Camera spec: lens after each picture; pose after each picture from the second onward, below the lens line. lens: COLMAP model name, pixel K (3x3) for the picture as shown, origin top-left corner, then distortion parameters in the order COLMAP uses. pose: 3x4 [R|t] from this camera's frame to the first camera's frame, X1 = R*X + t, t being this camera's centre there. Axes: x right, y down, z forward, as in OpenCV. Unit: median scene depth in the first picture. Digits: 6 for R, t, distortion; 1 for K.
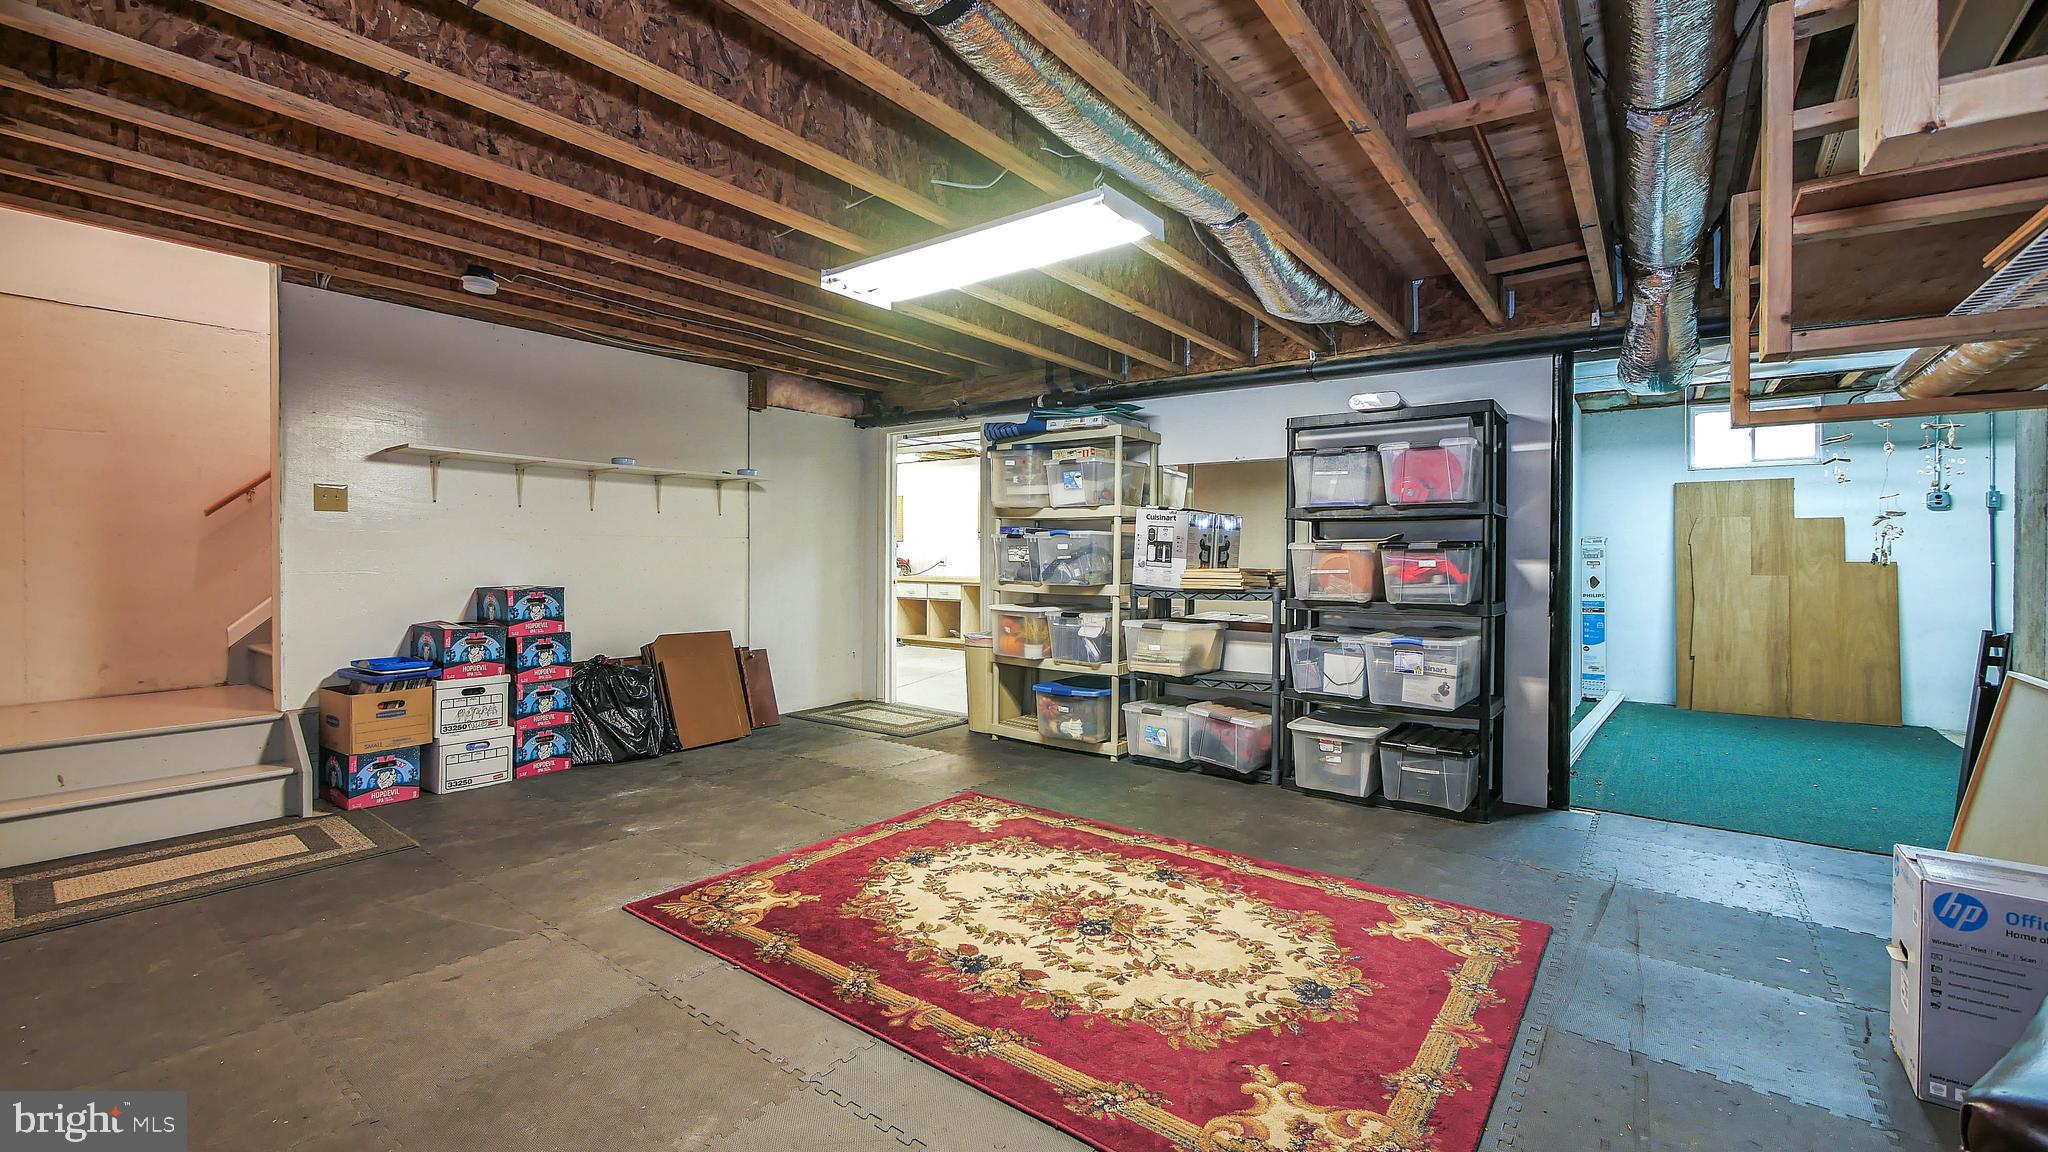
lens RADIAL K [[845.3, 0, 1021.8], [0, 845.3, 562.8], [0, 0, 1]] dist [-0.007993, 0.001320]
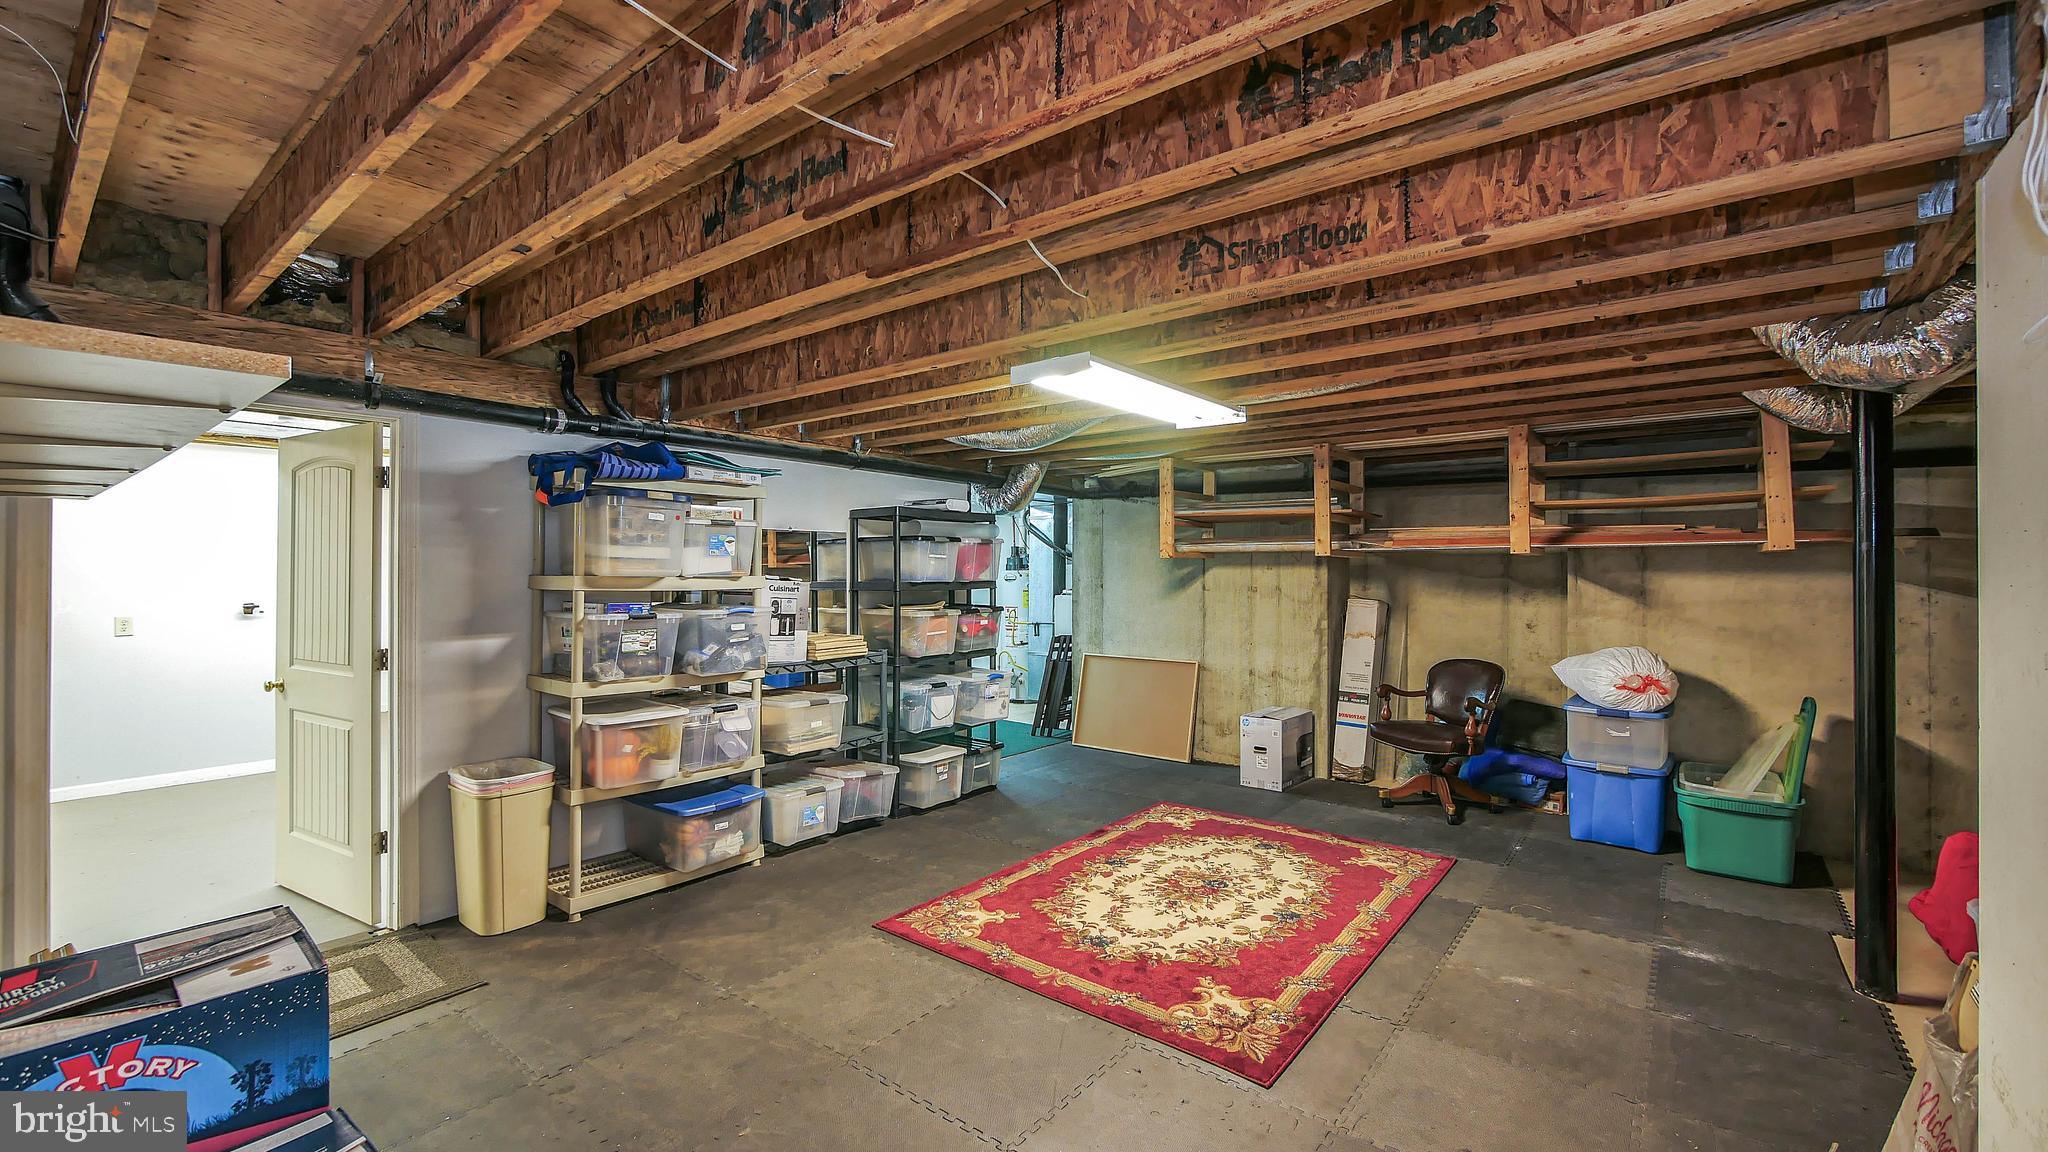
lens RADIAL K [[845.3, 0, 1022.3], [0, 845.3, 568.2], [0, 0, 1]] dist [-0.007993, 0.001320]
pose [[0.018829, -0.006328, 0.999803, -1.309782], [0.004655, 0.999970, 0.006242, -0.136656], [-0.999812, 0.004536, 0.018858, 1.194565]]
